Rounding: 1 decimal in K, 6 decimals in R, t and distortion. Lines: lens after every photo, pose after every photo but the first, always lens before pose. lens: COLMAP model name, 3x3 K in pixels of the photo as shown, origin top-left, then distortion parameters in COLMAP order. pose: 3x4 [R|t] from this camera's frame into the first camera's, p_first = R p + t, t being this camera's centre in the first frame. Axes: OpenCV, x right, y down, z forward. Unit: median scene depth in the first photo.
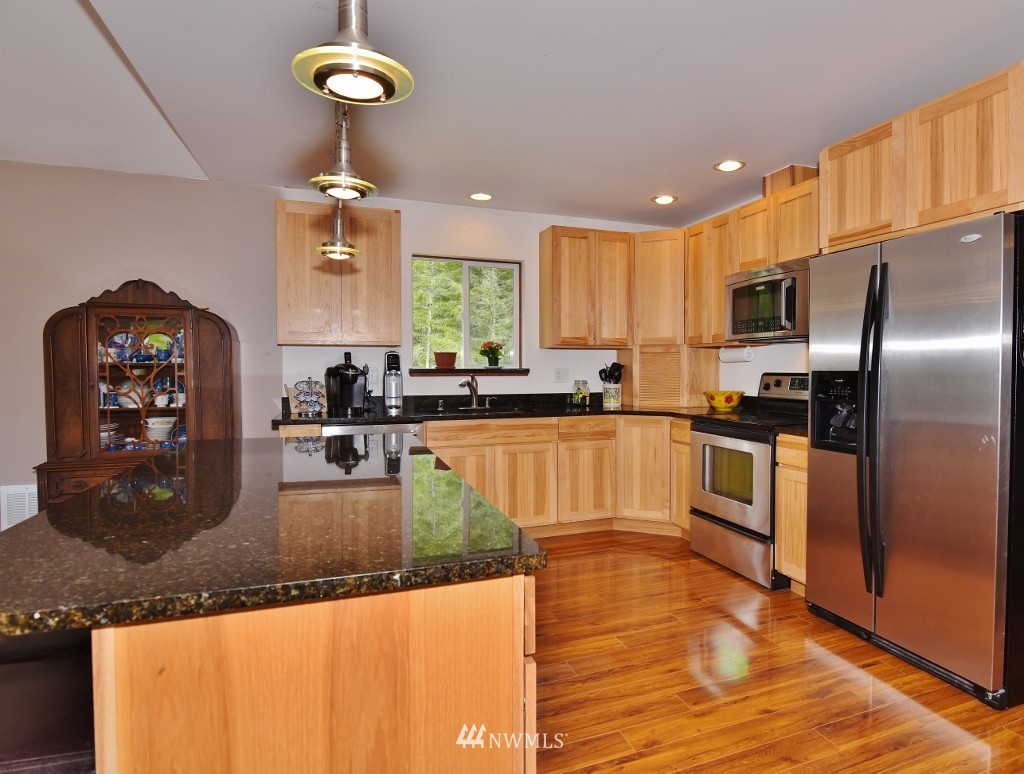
lens RADIAL K [[574.9, 0, 512.0], [0, 574.9, 387.0], [0, 0, 1]] dist [-0.000828, -0.000407]
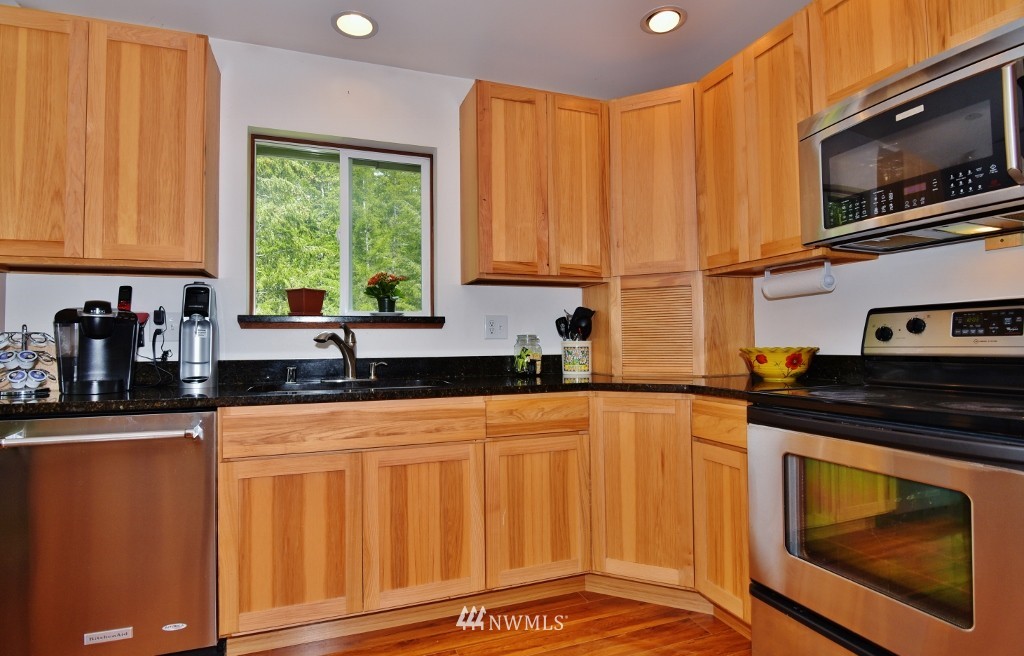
lens RADIAL K [[513.6, 0, 482.8], [0, 513.6, 330.7], [0, 0, 1]] dist [-0.001907, -0.000349]
pose [[0.999765, -0.005848, 0.020893, 0.063186], [0.007118, 0.998098, -0.061229, 0.018714], [-0.020495, 0.061363, 0.997905, 0.468409]]
